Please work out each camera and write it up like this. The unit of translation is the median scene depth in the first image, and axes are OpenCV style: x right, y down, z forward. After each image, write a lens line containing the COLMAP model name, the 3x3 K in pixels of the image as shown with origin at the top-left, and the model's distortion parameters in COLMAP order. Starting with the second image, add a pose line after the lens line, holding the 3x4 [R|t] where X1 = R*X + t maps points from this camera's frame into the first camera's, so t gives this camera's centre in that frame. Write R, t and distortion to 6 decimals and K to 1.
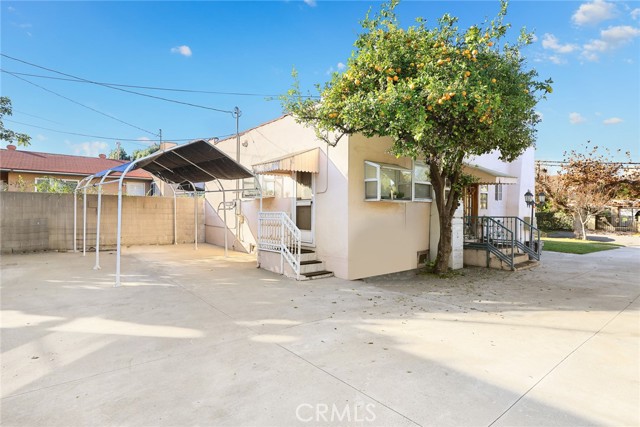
lens RADIAL K [[342.8, 0, 320.0], [0, 342.8, 213.5], [0, 0, 1]] dist [-0.000287, -0.000036]
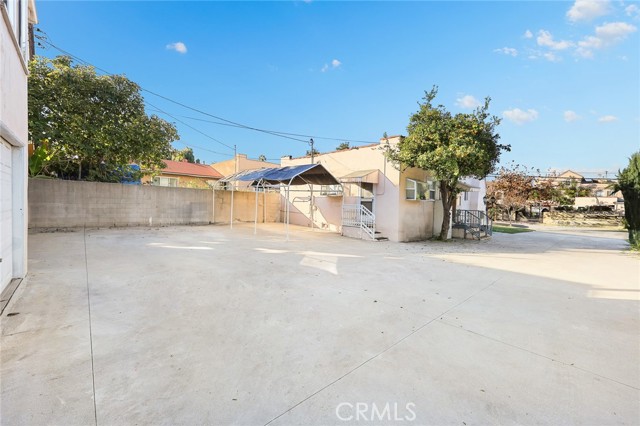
lens RADIAL K [[266.6, 0, 315.7], [0, 266.6, 209.1], [0, 0, 1]] dist [-0.000525, -0.000074]
pose [[0.998602, 0.025264, 0.046434, -0.347572], [-0.026155, 0.999483, 0.018681, -0.001831], [-0.045938, -0.019869, 0.998747, -0.346026]]
